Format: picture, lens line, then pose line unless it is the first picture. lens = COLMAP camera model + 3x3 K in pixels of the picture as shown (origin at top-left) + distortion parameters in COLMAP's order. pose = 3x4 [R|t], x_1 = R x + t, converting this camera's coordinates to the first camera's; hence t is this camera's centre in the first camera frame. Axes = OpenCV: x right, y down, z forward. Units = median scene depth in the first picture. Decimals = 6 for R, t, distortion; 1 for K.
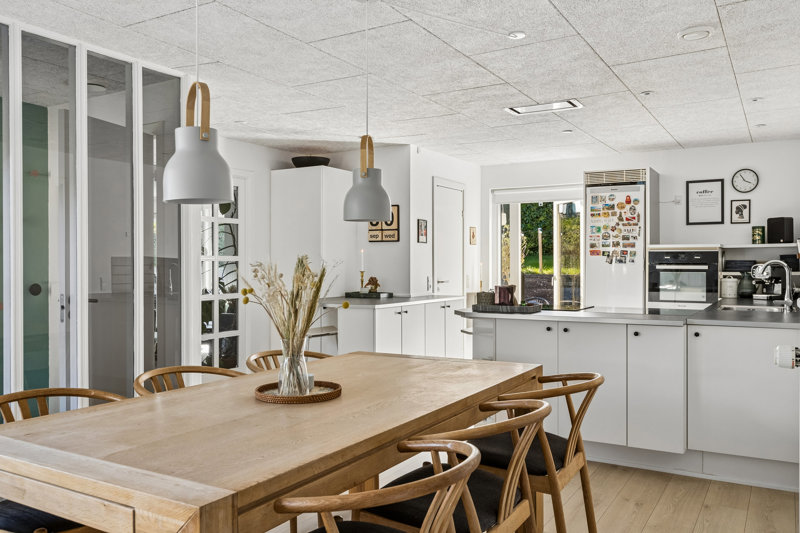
lens RADIAL K [[644.8, 0, 400.0], [0, 644.8, 266.5], [0, 0, 1]] dist [0.001781, -0.004985]
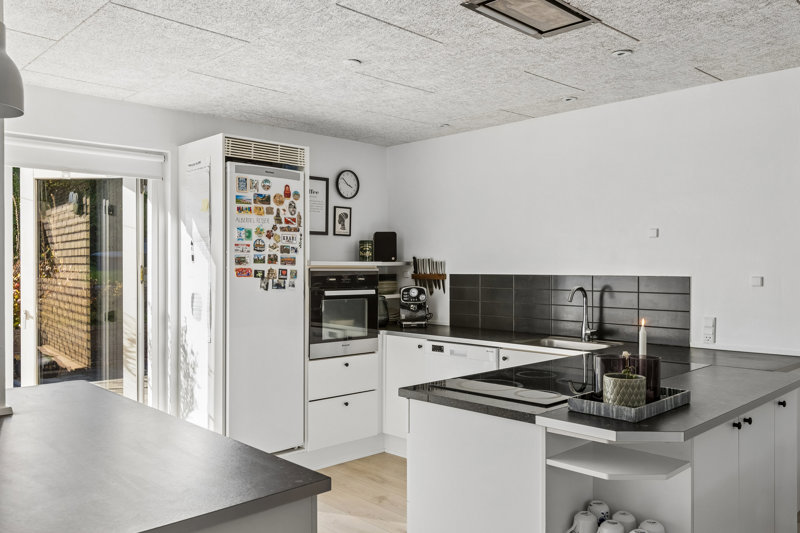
lens RADIAL K [[644.8, 0, 400.0], [0, 644.8, 266.5], [0, 0, 1]] dist [0.001781, -0.004985]
pose [[0.275988, 0.001572, 0.961160, -0.239918], [0.004360, 0.999986, -0.002888, -0.025047], [-0.961151, 0.004988, 0.275978, 0.708686]]
